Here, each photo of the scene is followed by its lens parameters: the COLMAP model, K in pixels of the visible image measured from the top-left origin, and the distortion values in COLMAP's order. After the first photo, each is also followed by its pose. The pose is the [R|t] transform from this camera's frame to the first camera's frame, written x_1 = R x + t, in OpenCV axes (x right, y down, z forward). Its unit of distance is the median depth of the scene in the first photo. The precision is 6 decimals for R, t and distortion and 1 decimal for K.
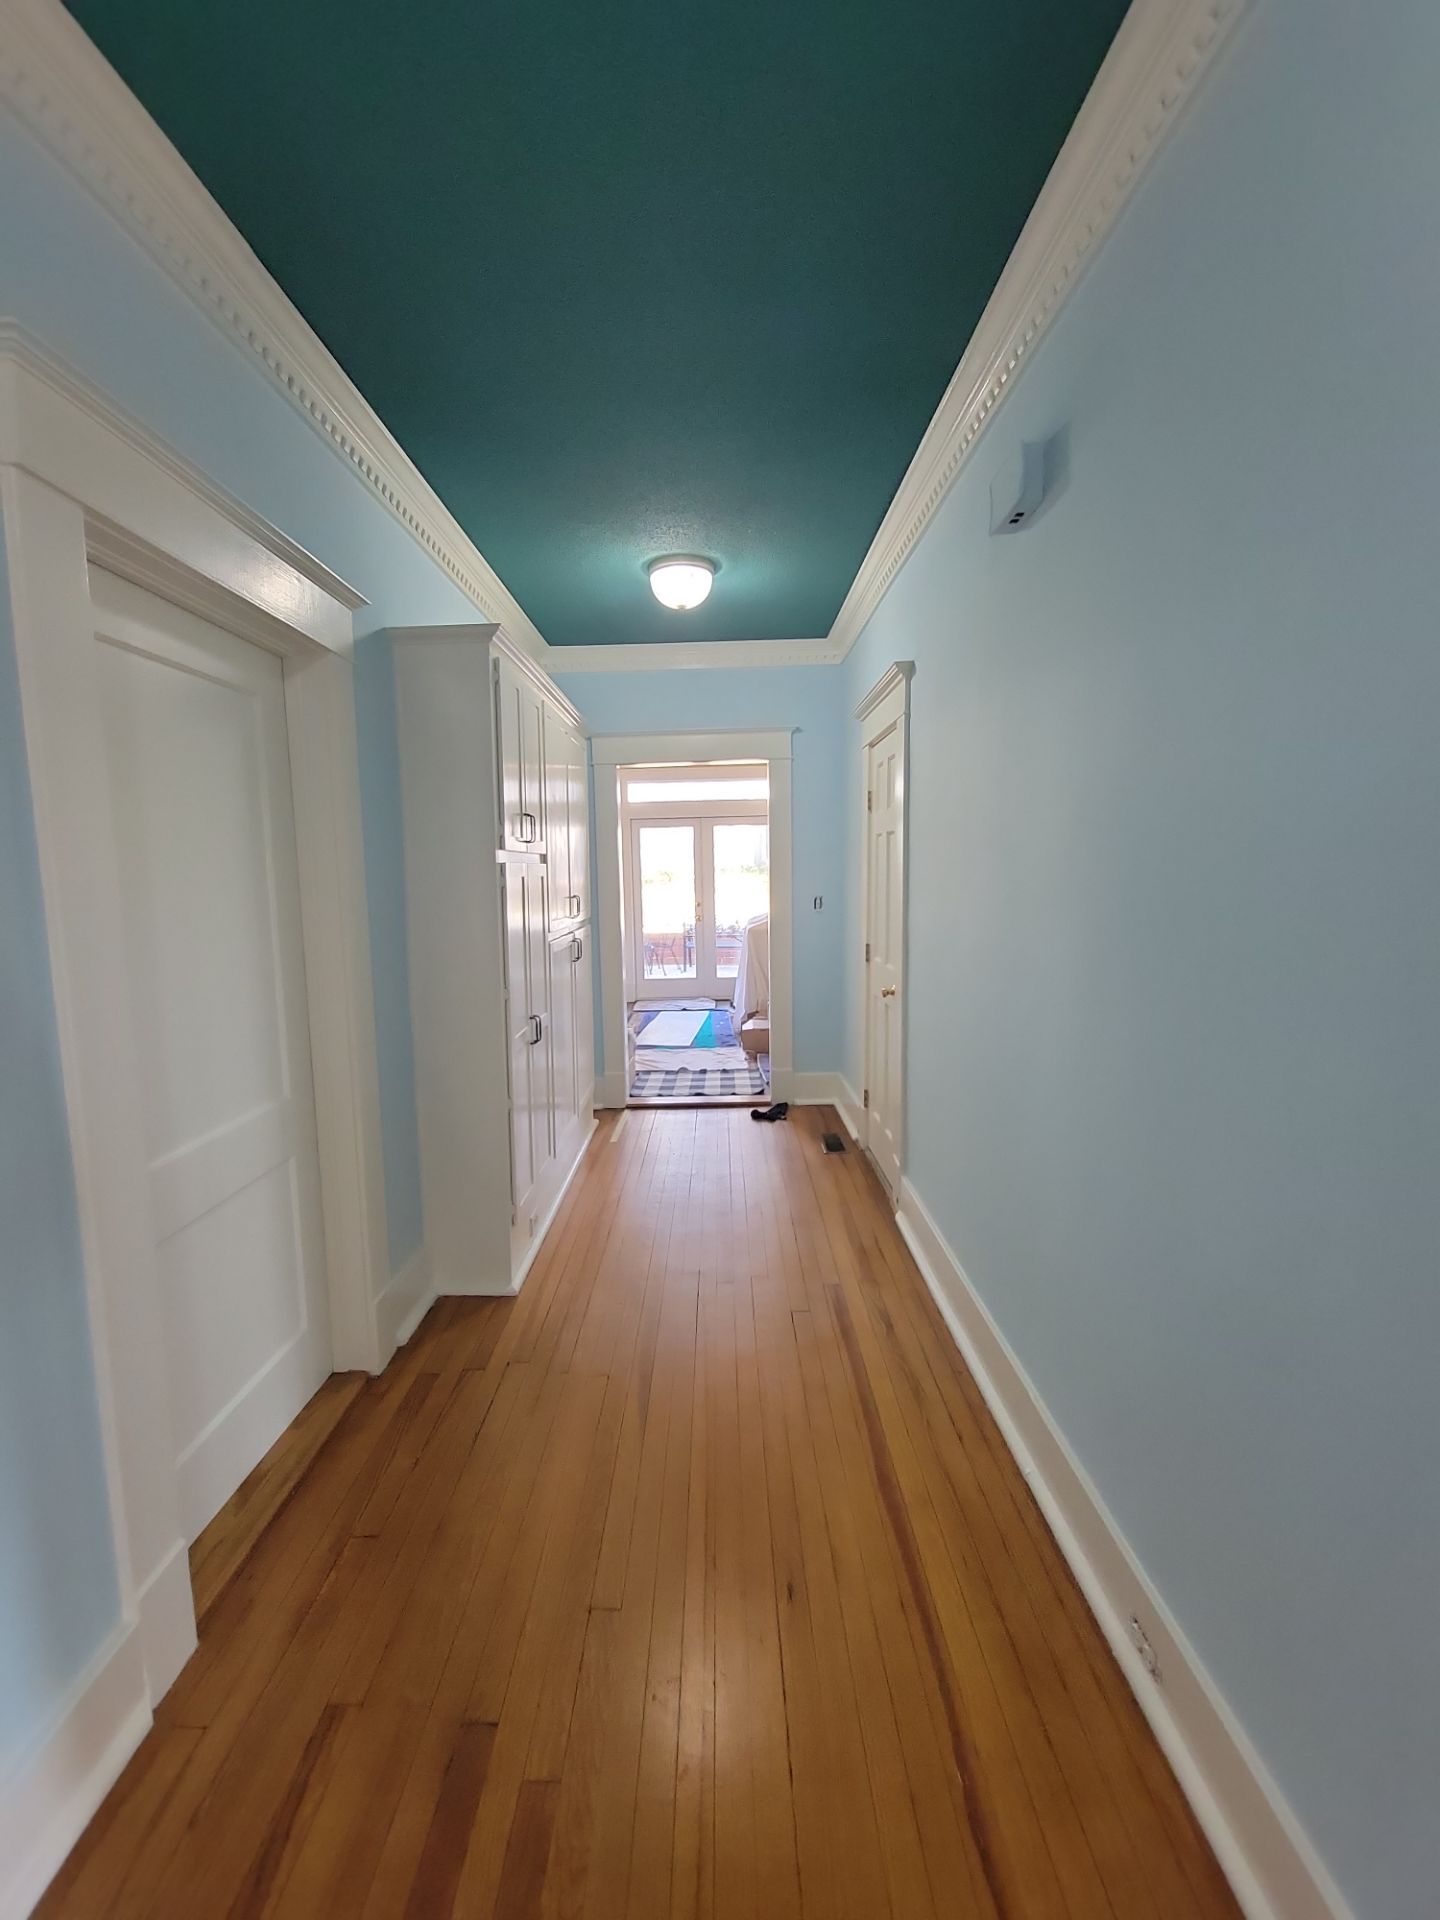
lens RADIAL K [[782.8, 0, 715.1], [0, 782.8, 951.2], [0, 0, 1]] dist [-0.009679, 0.000022]
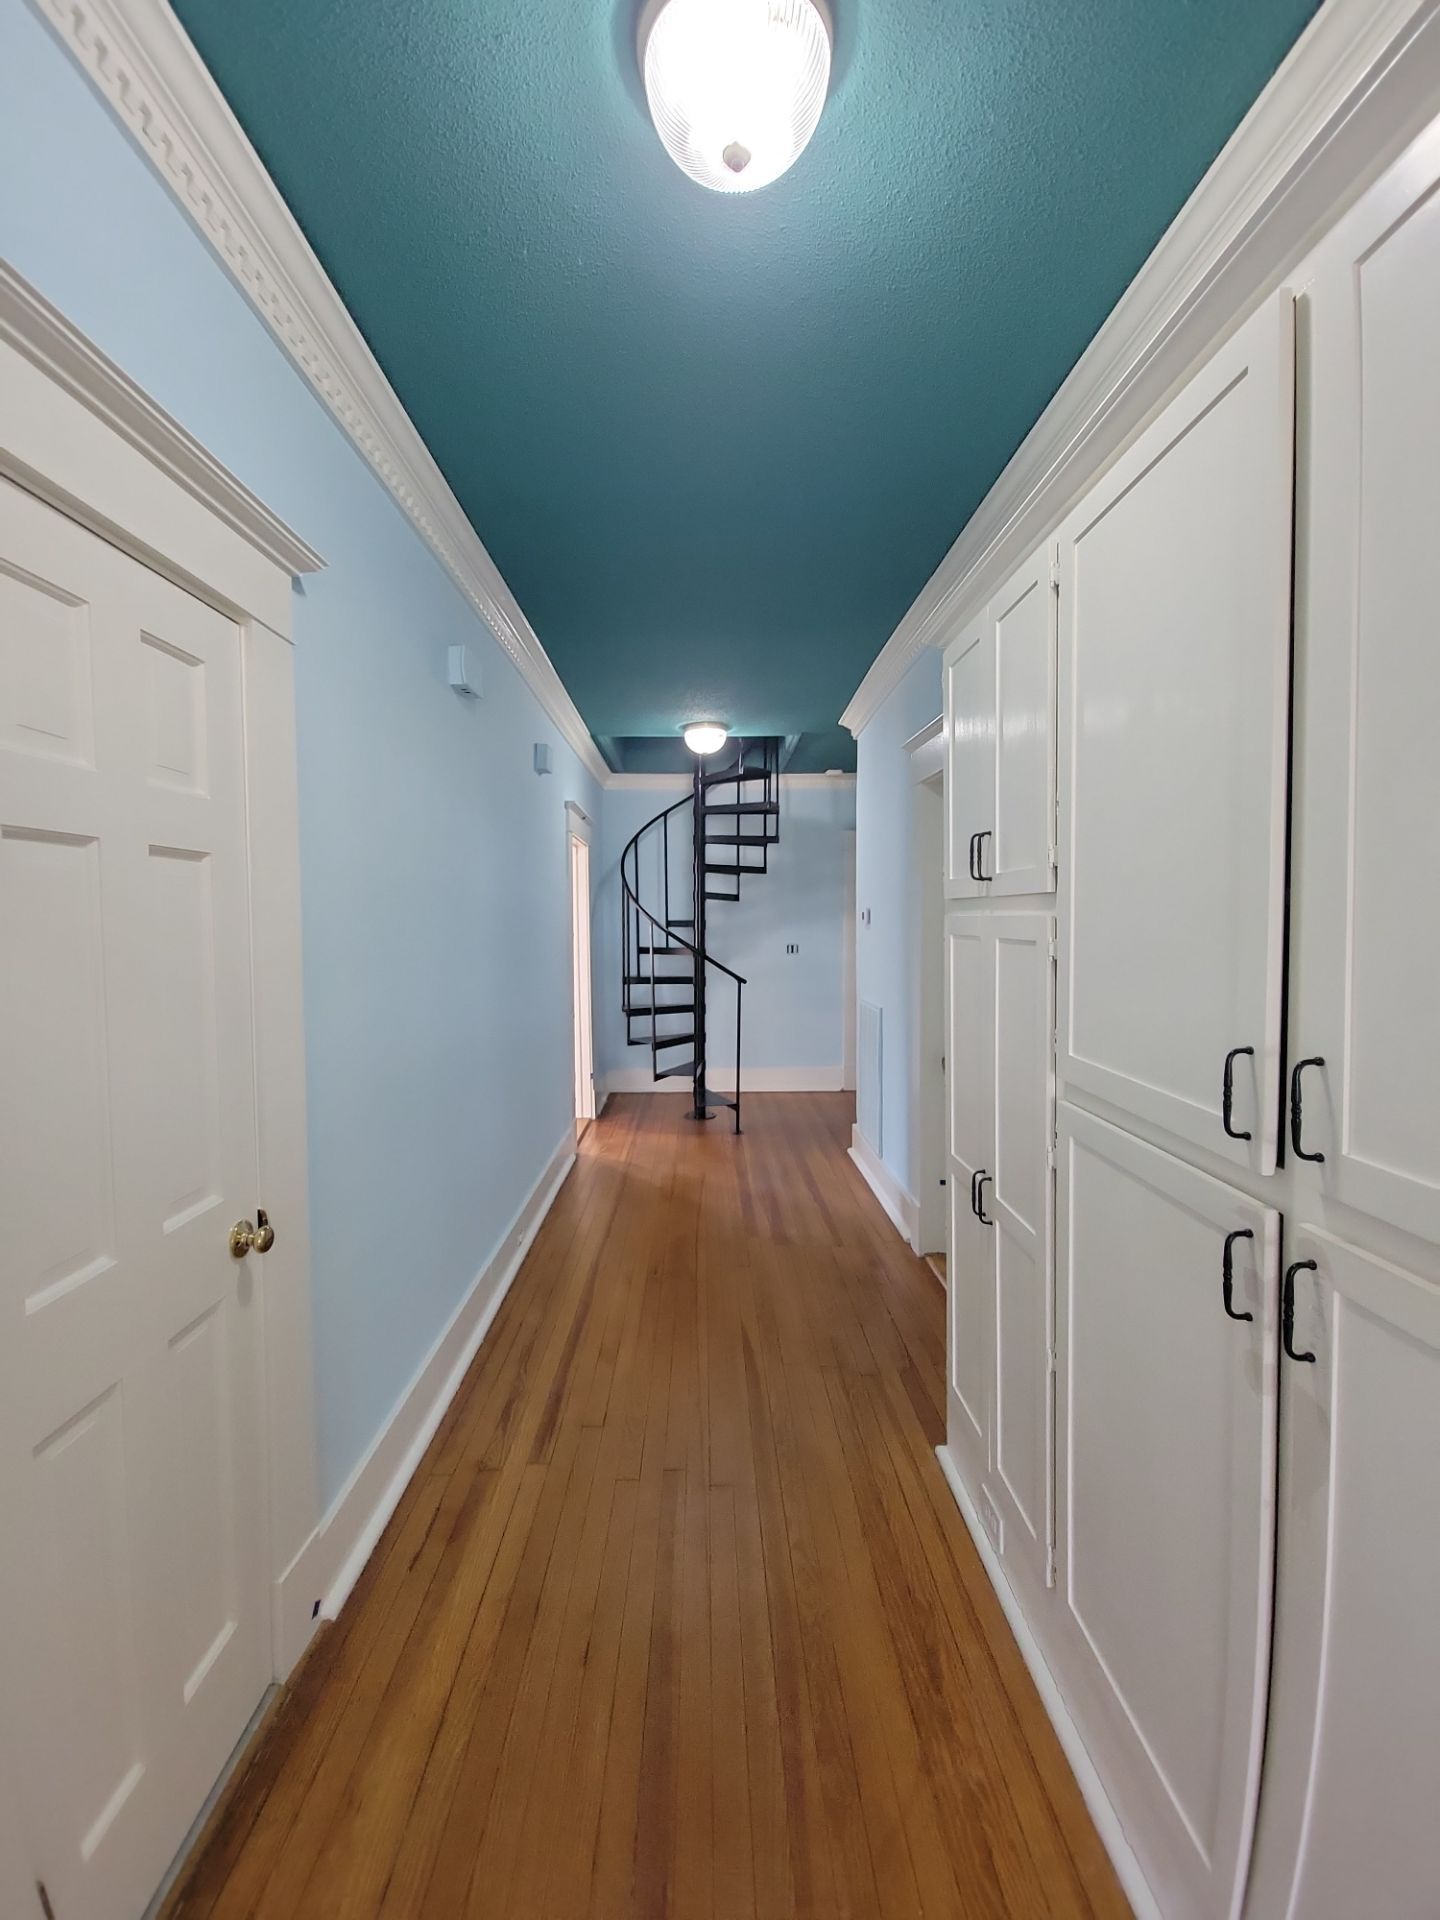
lens RADIAL K [[782.8, 0, 715.1], [0, 782.8, 951.2], [0, 0, 1]] dist [-0.009679, 0.000022]
pose [[-0.999551, 0.023026, -0.019170, -0.027453], [0.020010, 0.989246, 0.144885, -0.222548], [0.022300, 0.144437, -0.989263, 2.003040]]
